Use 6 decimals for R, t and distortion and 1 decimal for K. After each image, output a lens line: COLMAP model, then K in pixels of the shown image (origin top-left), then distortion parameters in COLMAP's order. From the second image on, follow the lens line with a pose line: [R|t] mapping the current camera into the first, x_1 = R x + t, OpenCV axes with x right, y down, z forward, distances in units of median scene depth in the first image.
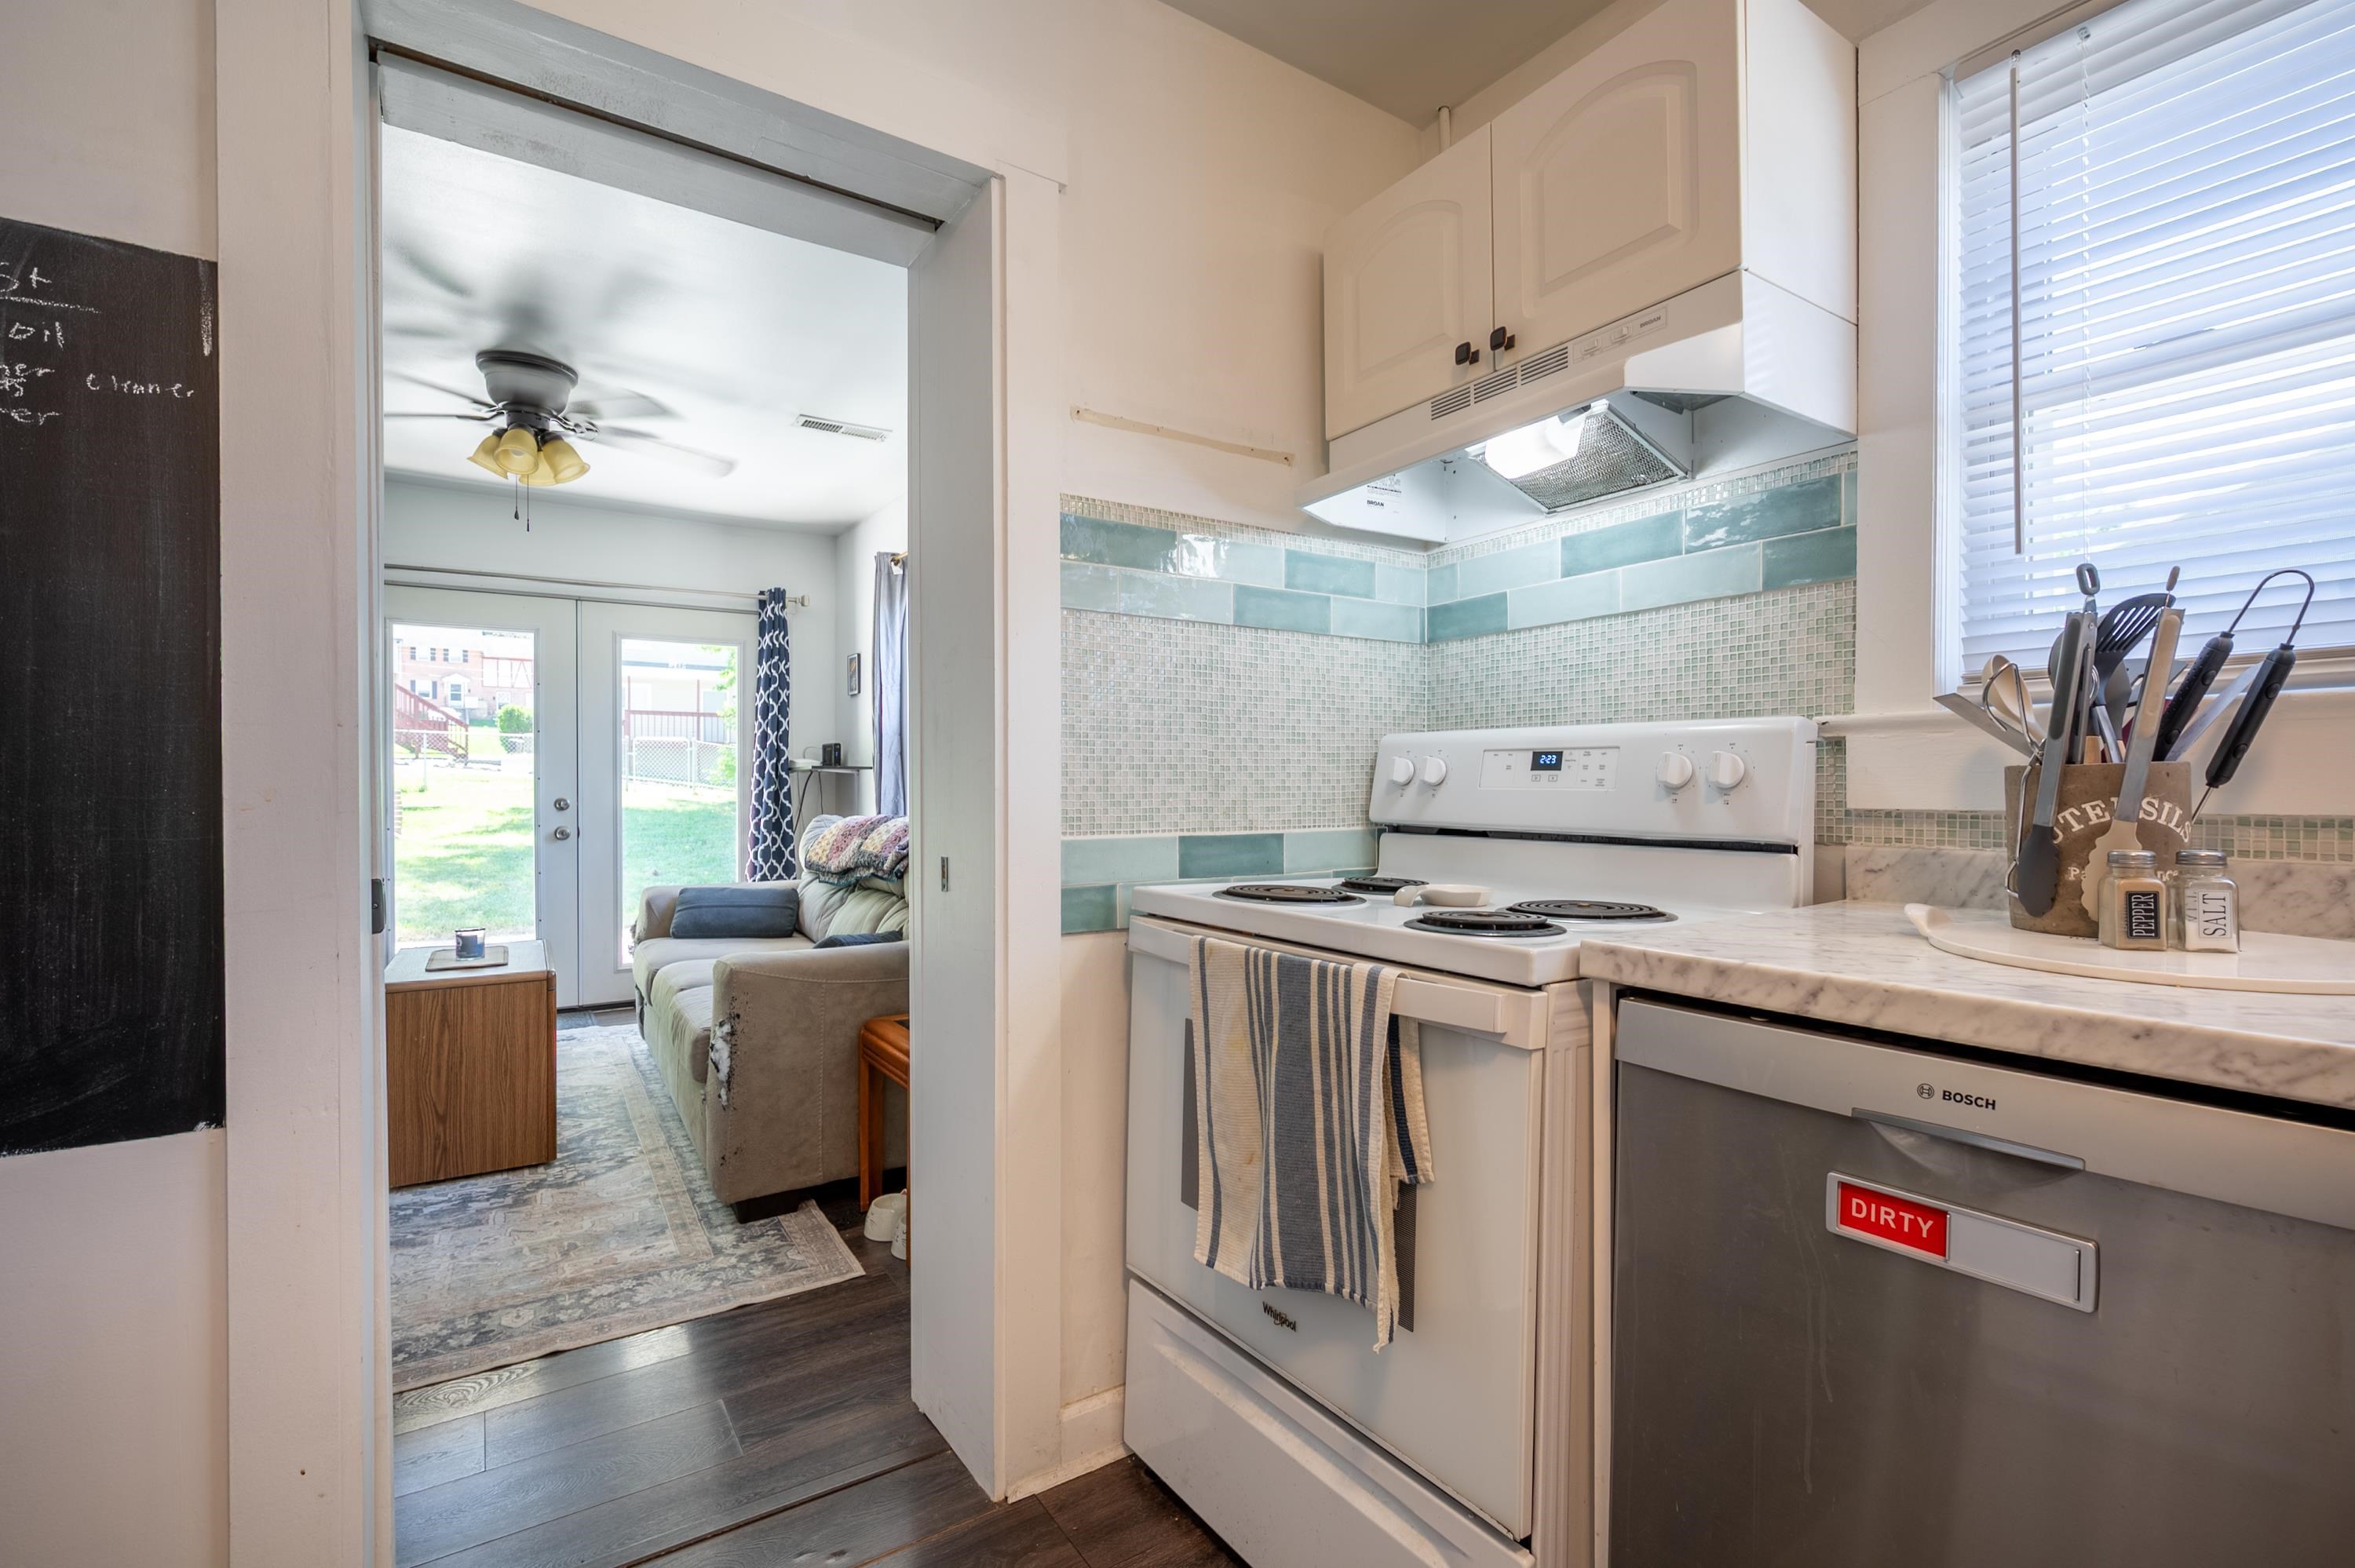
lens RADIAL K [[1050.3, 0, 1183.6], [0, 1050.3, 784.2], [0, 0, 1]] dist [-0.000705, -0.000046]
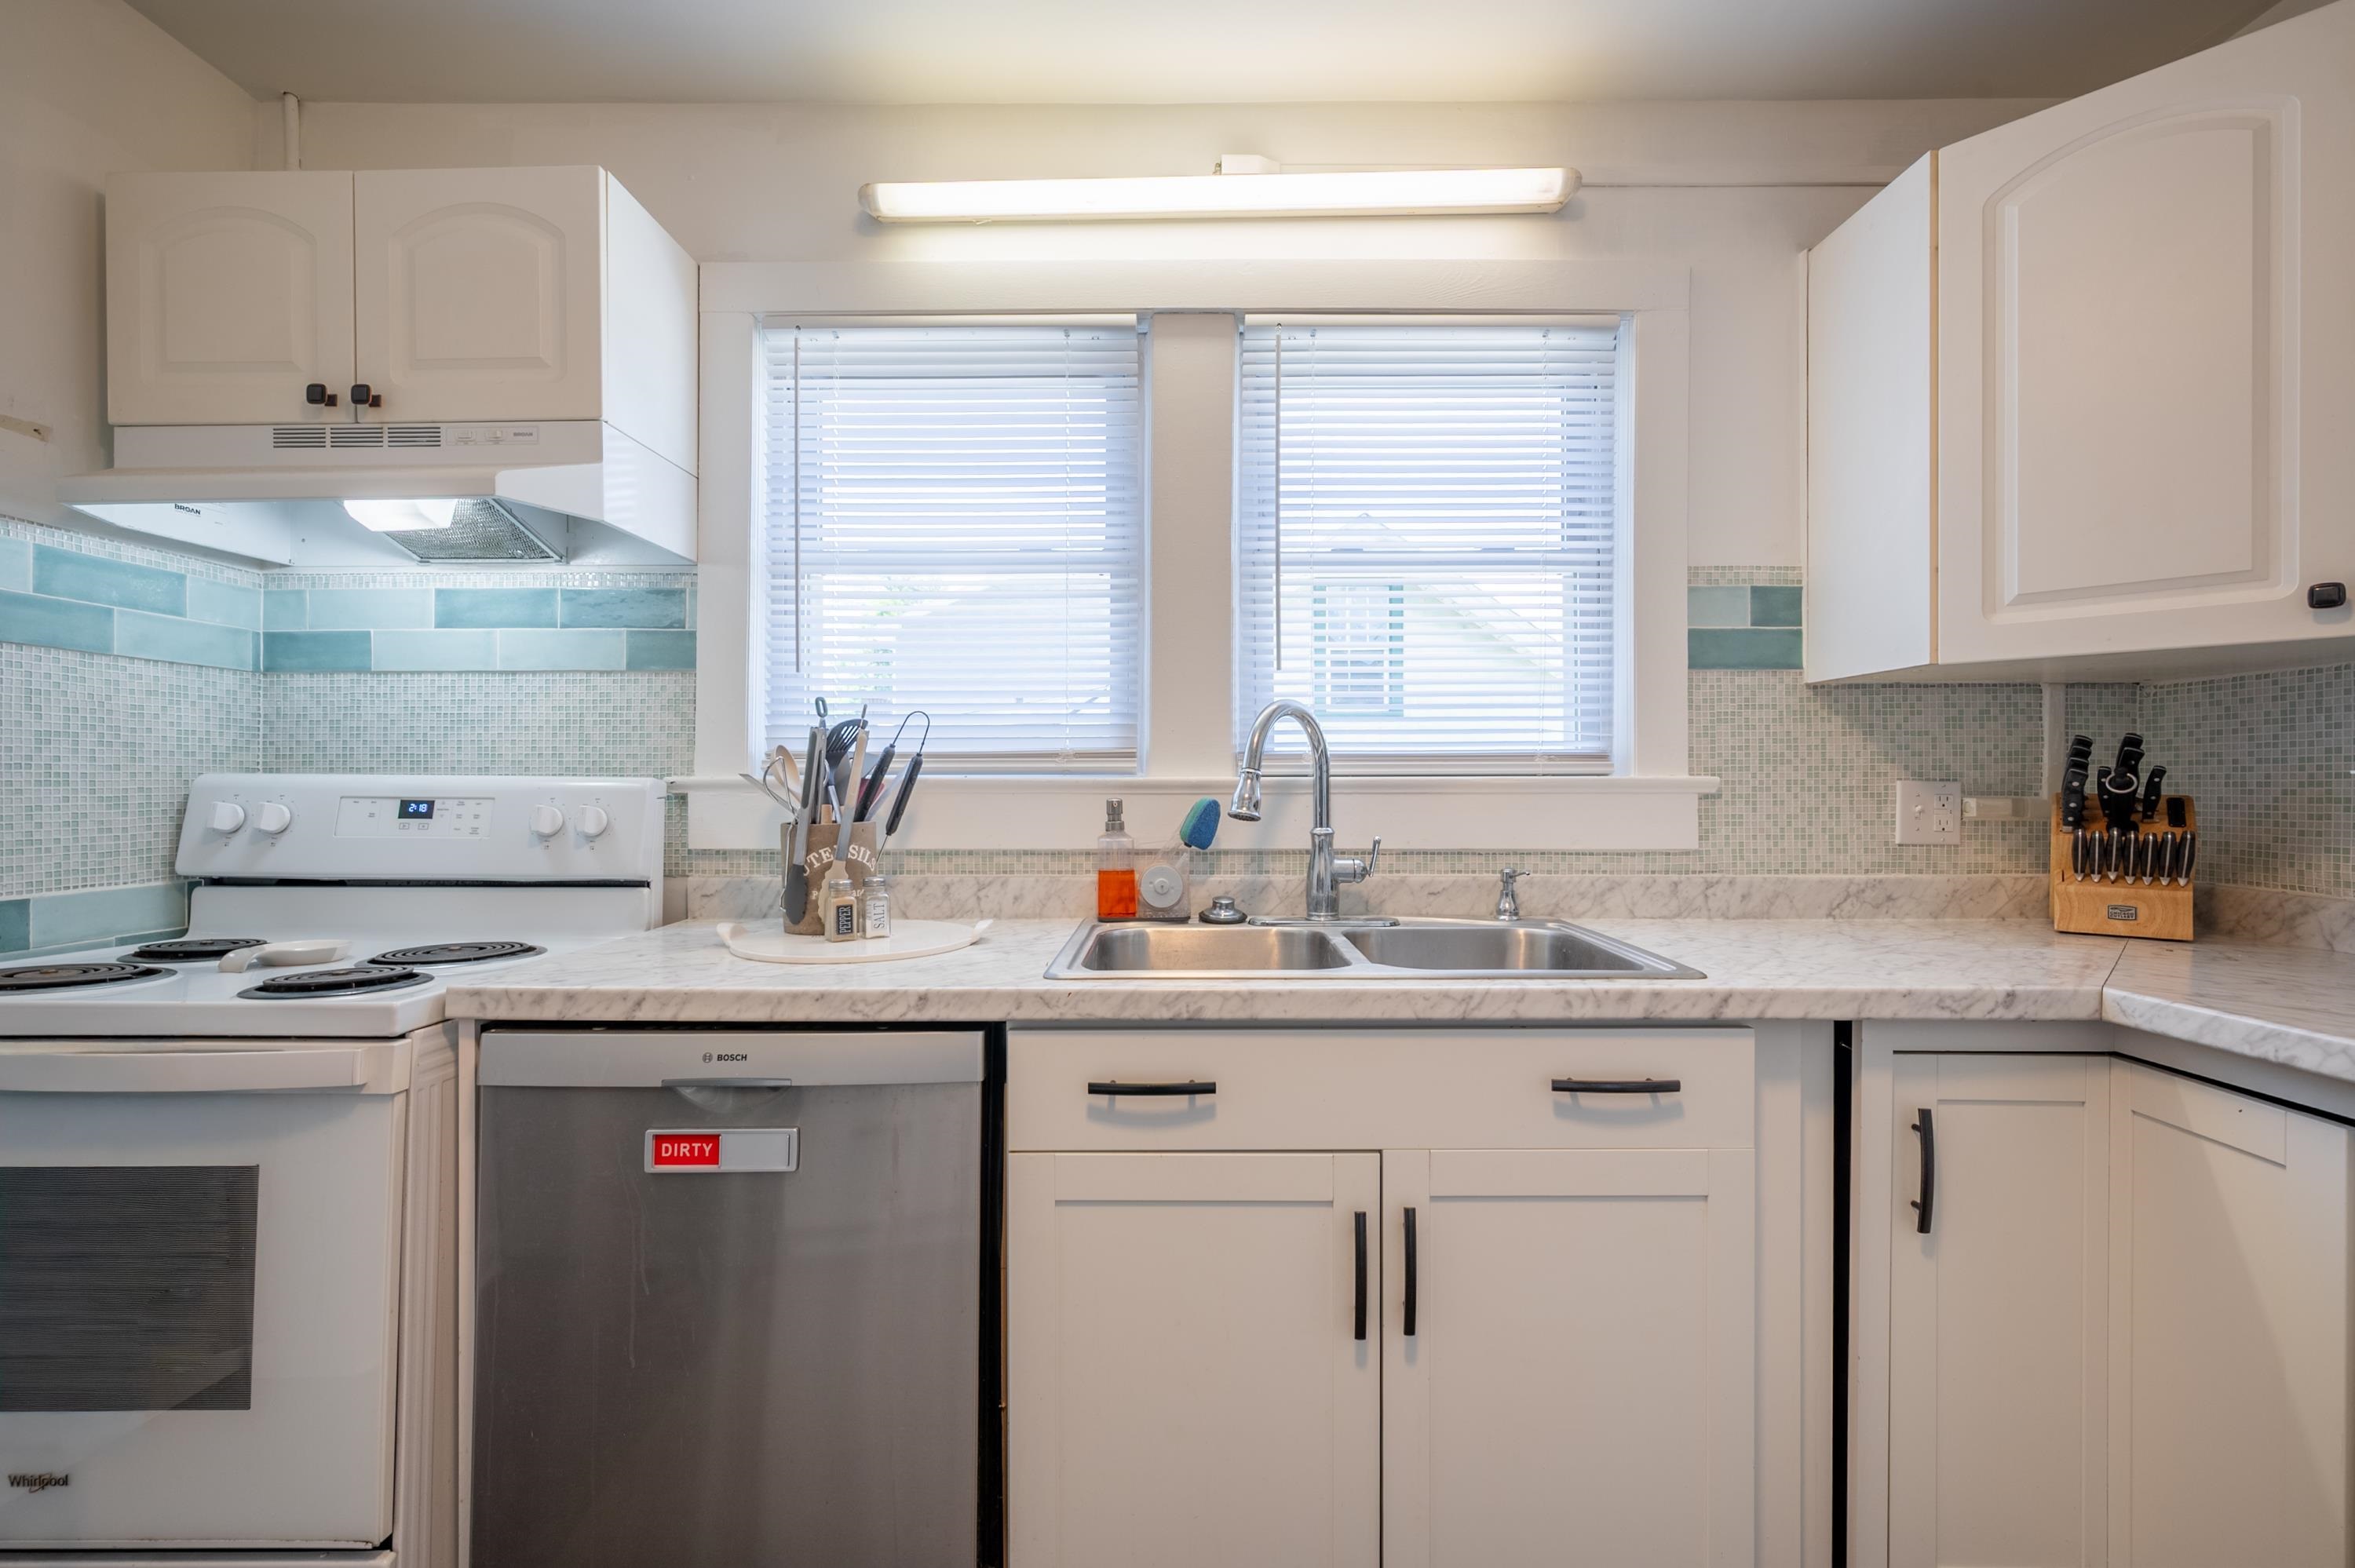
lens RADIAL K [[1029.5, 0, 1181.7], [0, 1029.5, 786.7], [0, 0, 1]] dist [-0.001126, -0.000039]
pose [[0.569705, 0.003296, 0.821843, -0.059927], [-0.003528, 0.999993, -0.001564, -0.049245], [-0.821842, -0.002008, 0.569712, -0.204659]]
